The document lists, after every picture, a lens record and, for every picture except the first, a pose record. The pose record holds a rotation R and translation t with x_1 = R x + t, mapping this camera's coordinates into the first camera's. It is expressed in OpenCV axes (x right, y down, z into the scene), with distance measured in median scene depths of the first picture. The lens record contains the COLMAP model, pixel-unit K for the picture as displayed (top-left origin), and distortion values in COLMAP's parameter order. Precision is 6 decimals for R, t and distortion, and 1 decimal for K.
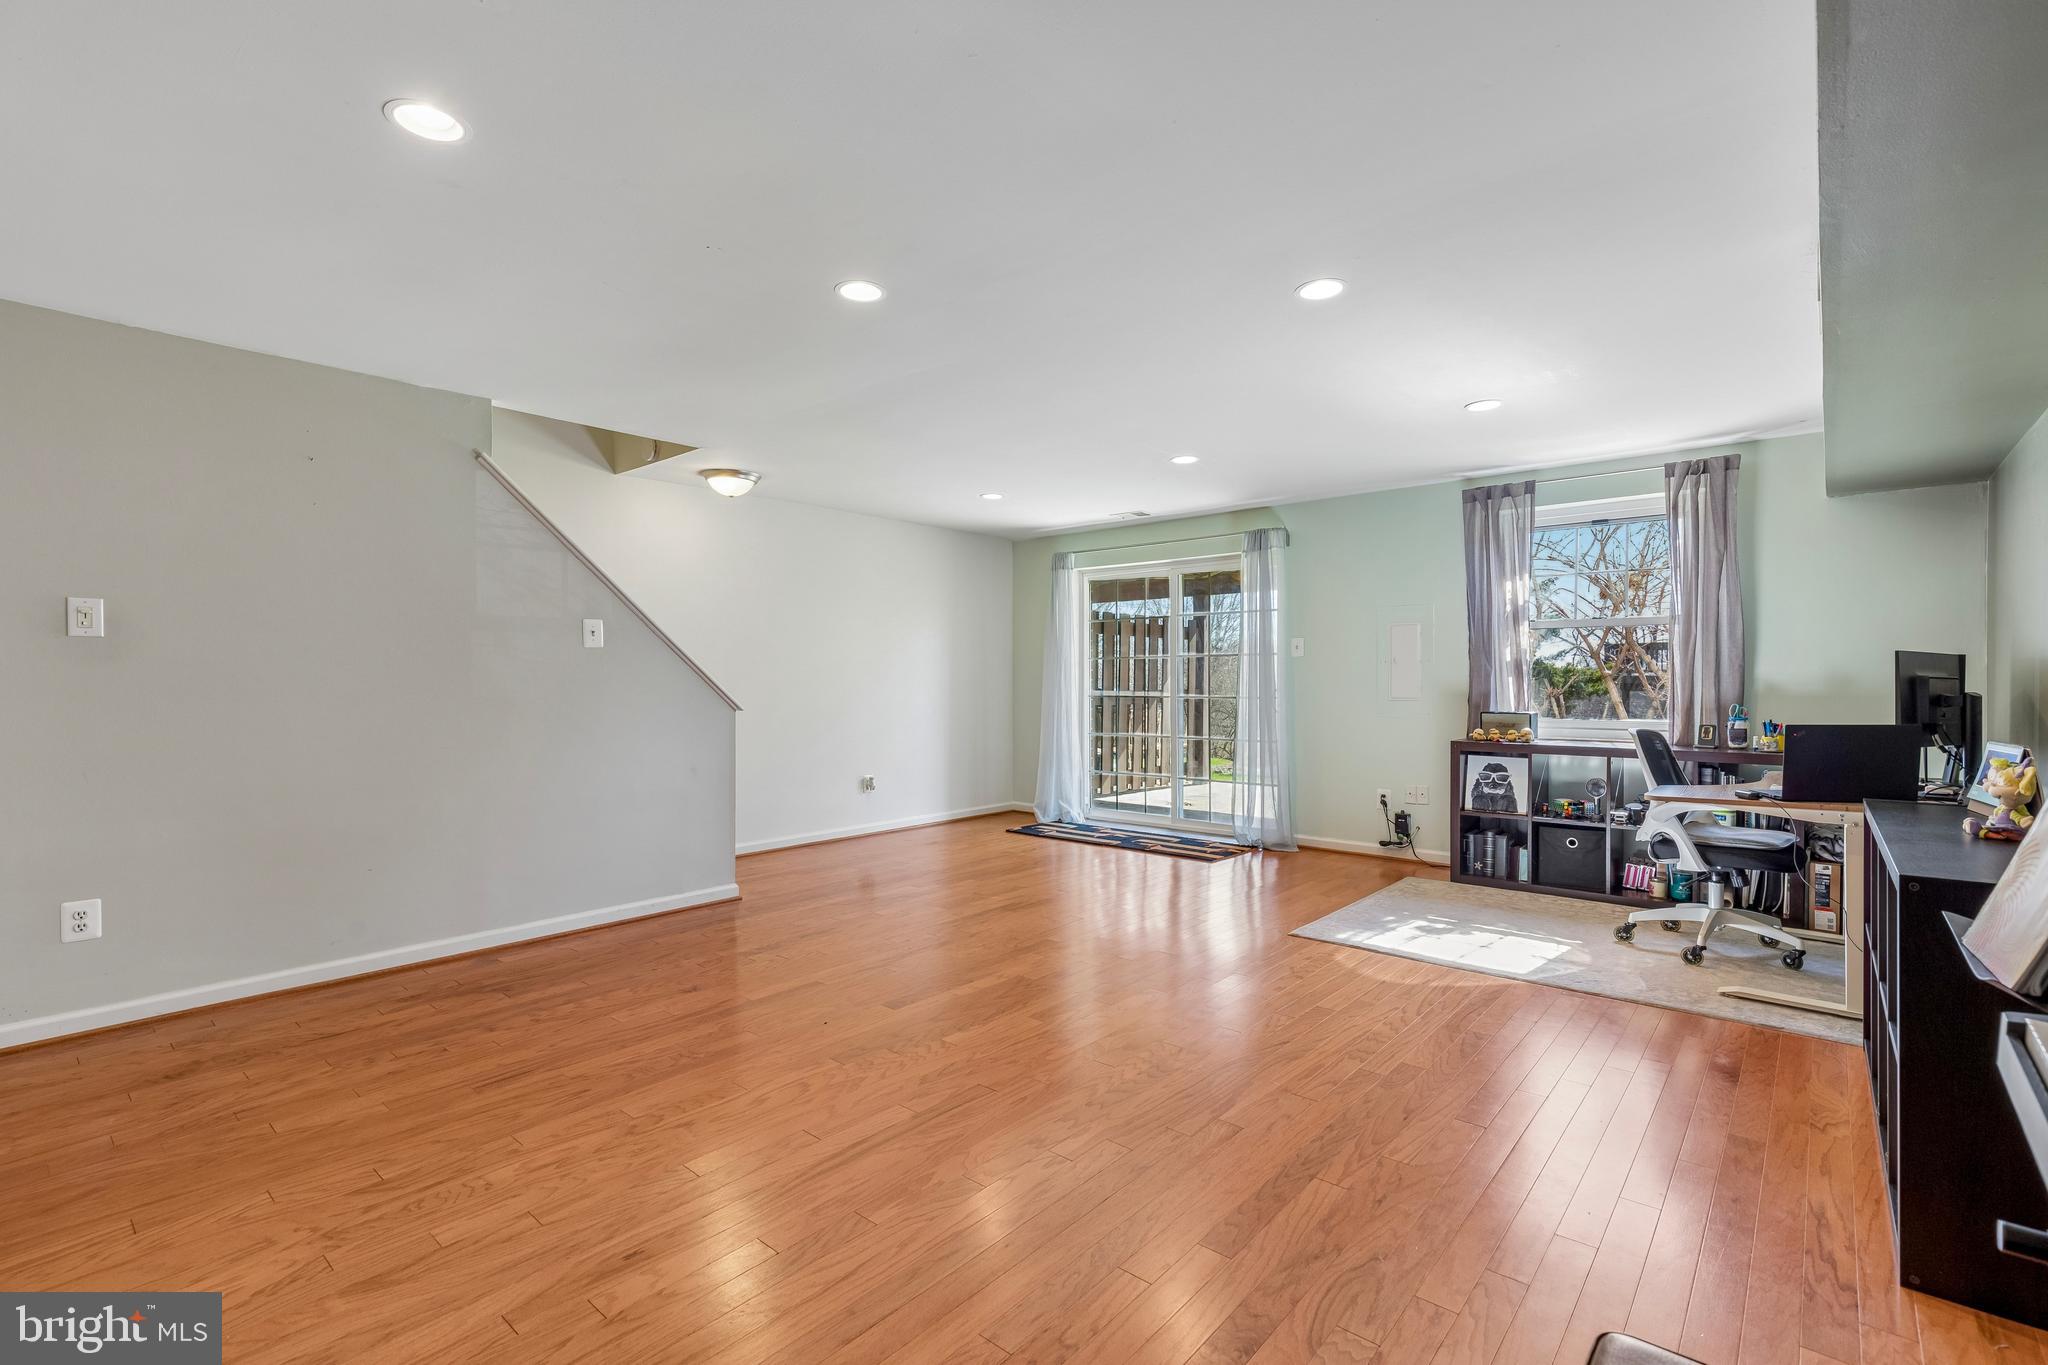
lens RADIAL K [[931.6, 0, 1024.0], [0, 931.6, 682.5], [0, 0, 1]] dist [0.008245, -0.000059]
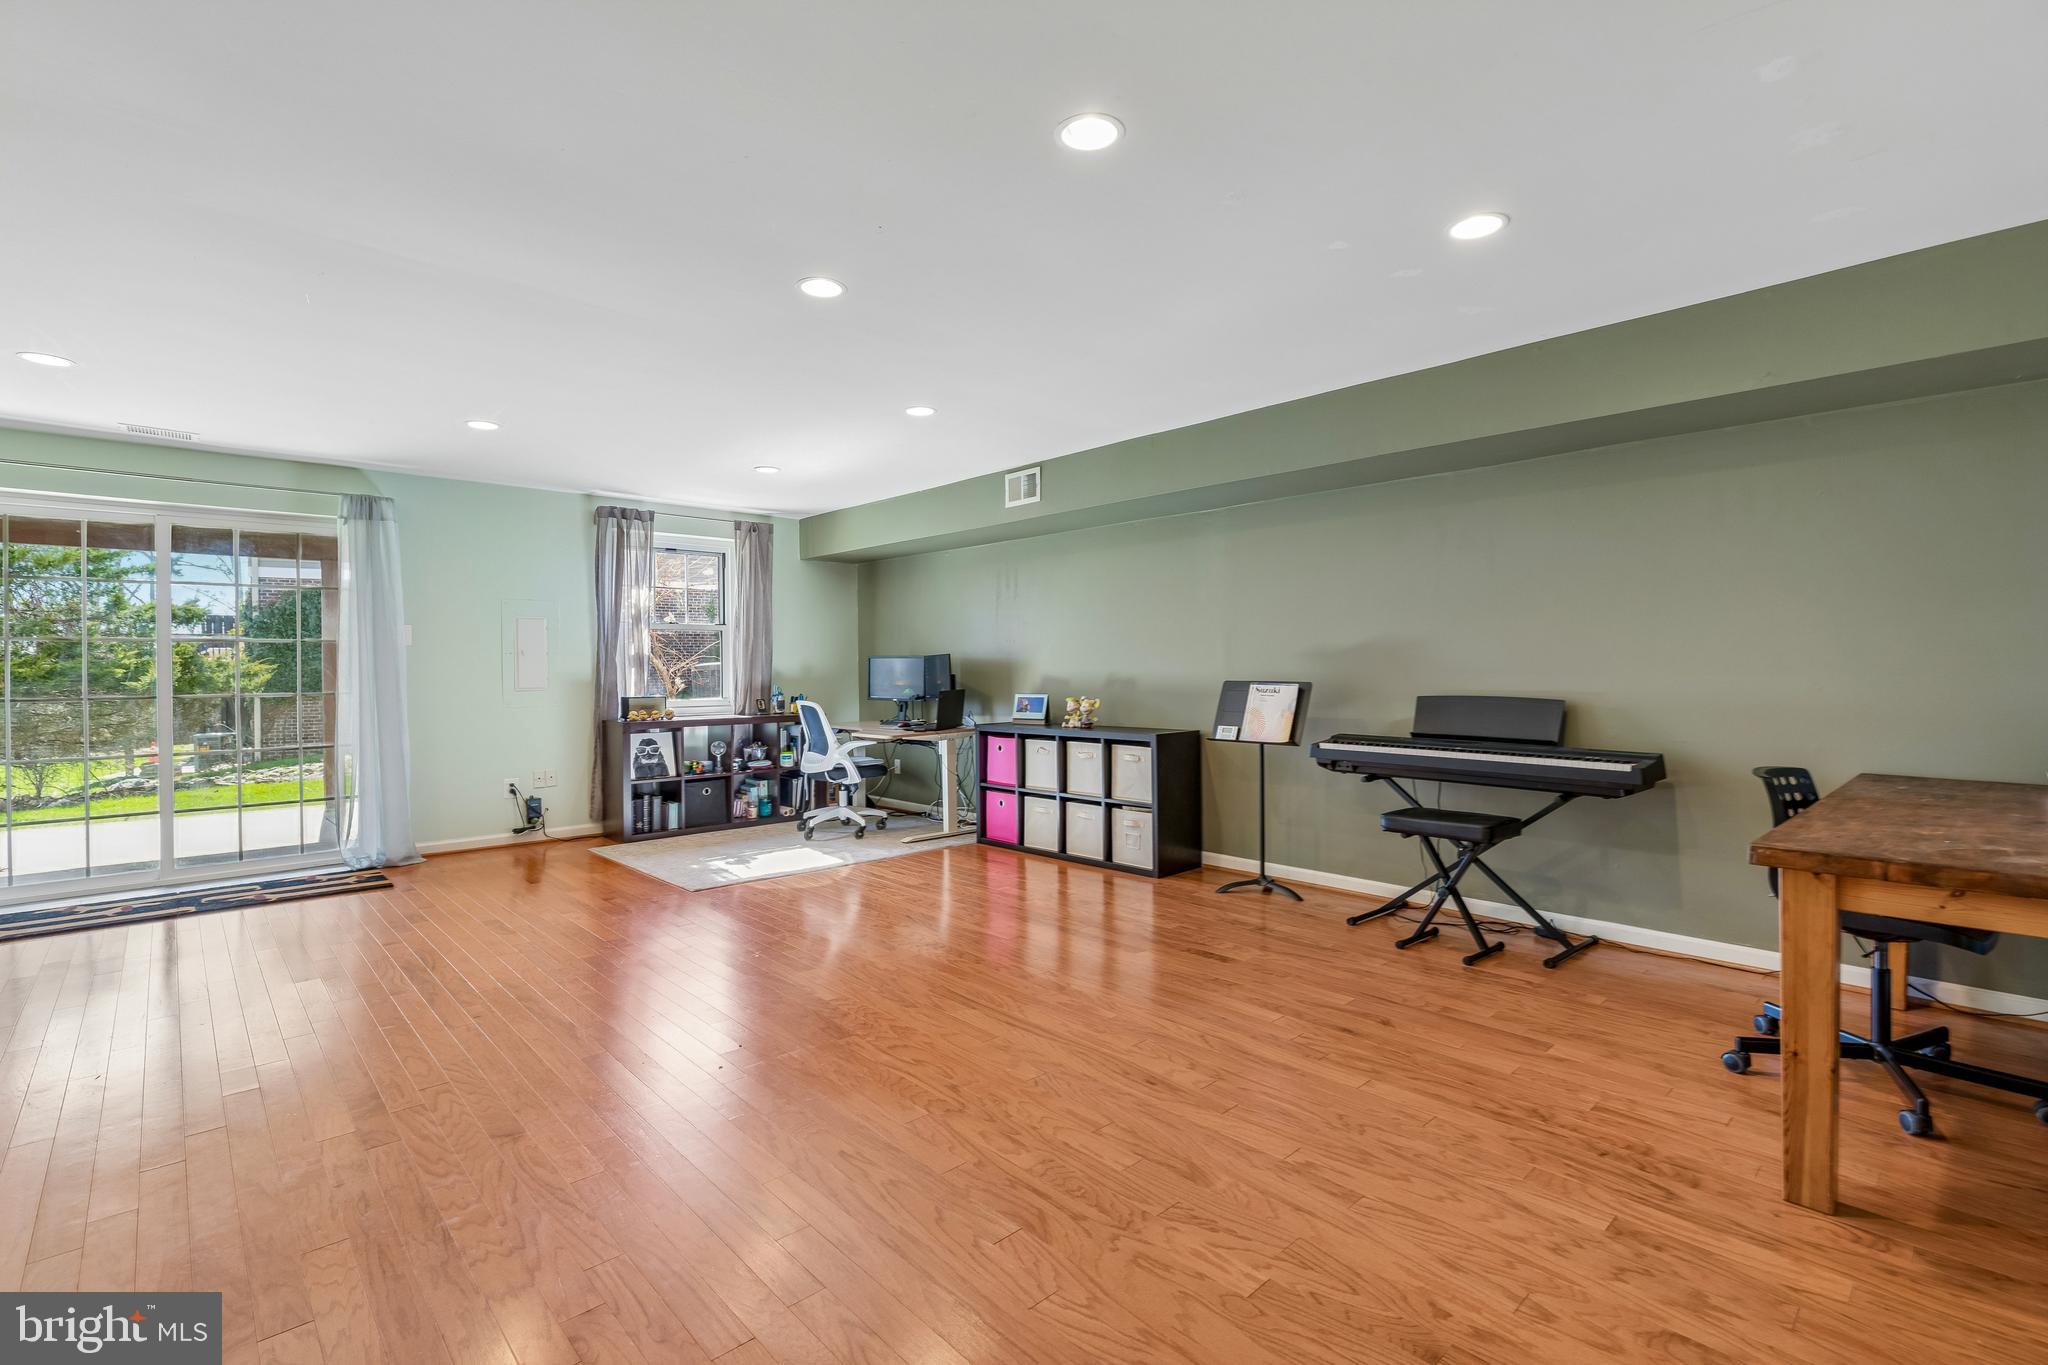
lens RADIAL K [[945.6, 0, 1024.0], [0, 945.6, 682.5], [0, 0, 1]] dist [0.004169, 0.000133]
pose [[0.089274, -0.014506, 0.995901, -0.750118], [0.010650, 0.999851, 0.013609, 0.001680], [-0.995950, 0.009392, 0.089415, 0.437562]]
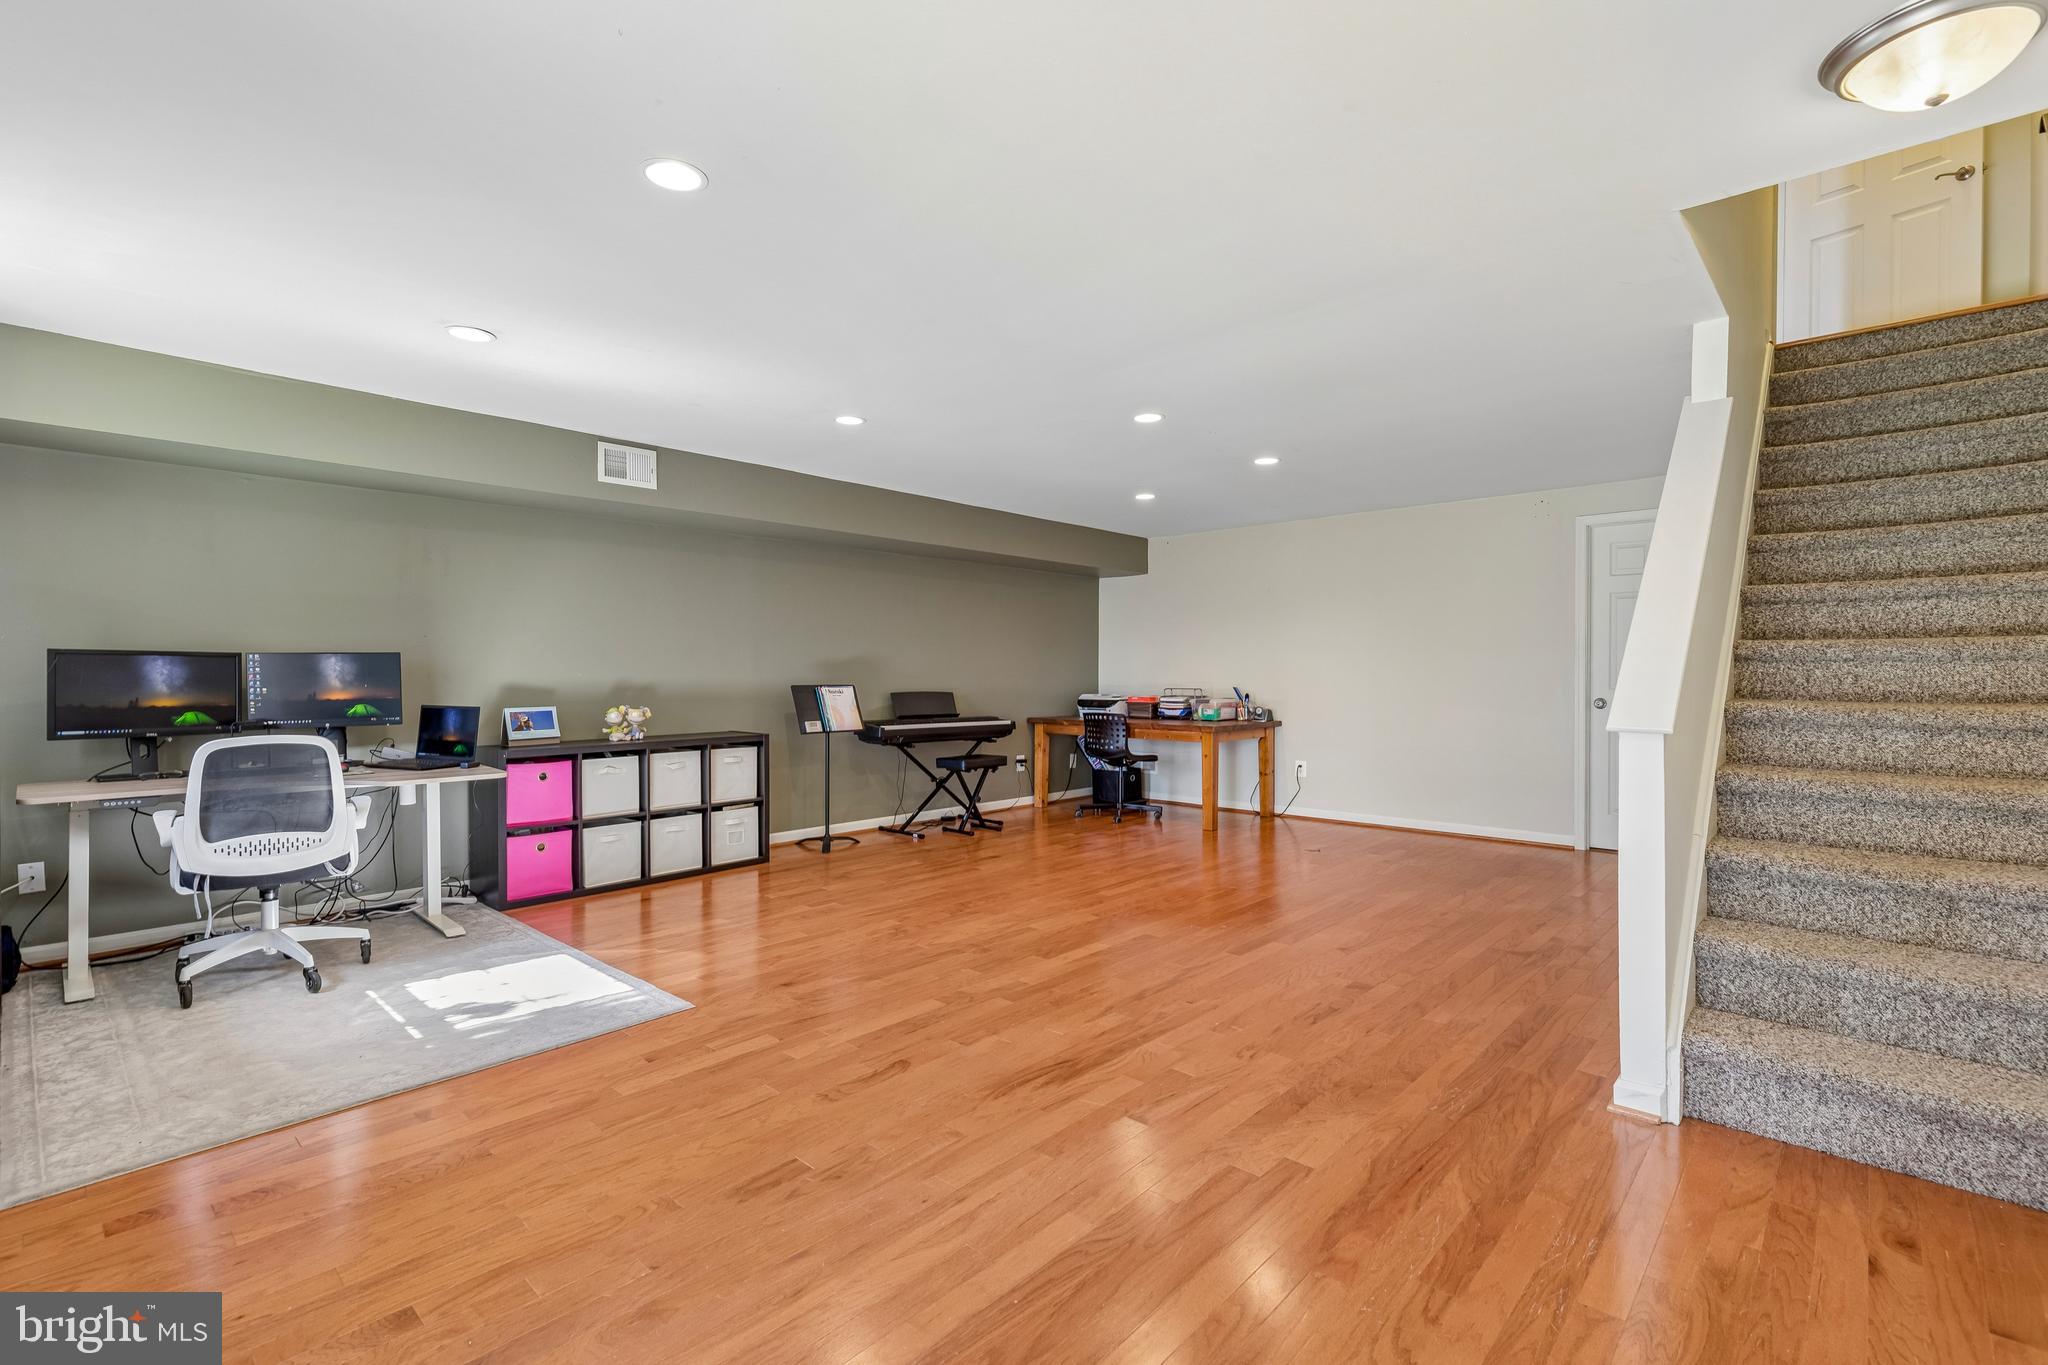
lens RADIAL K [[945.6, 0, 1024.0], [0, 945.6, 682.5], [0, 0, 1]] dist [0.004169, 0.000133]
pose [[-0.999649, 0.003423, 0.026286, -0.006462], [0.003827, 0.999875, 0.015335, -0.004912], [-0.026230, 0.015430, -0.999537, 1.594665]]
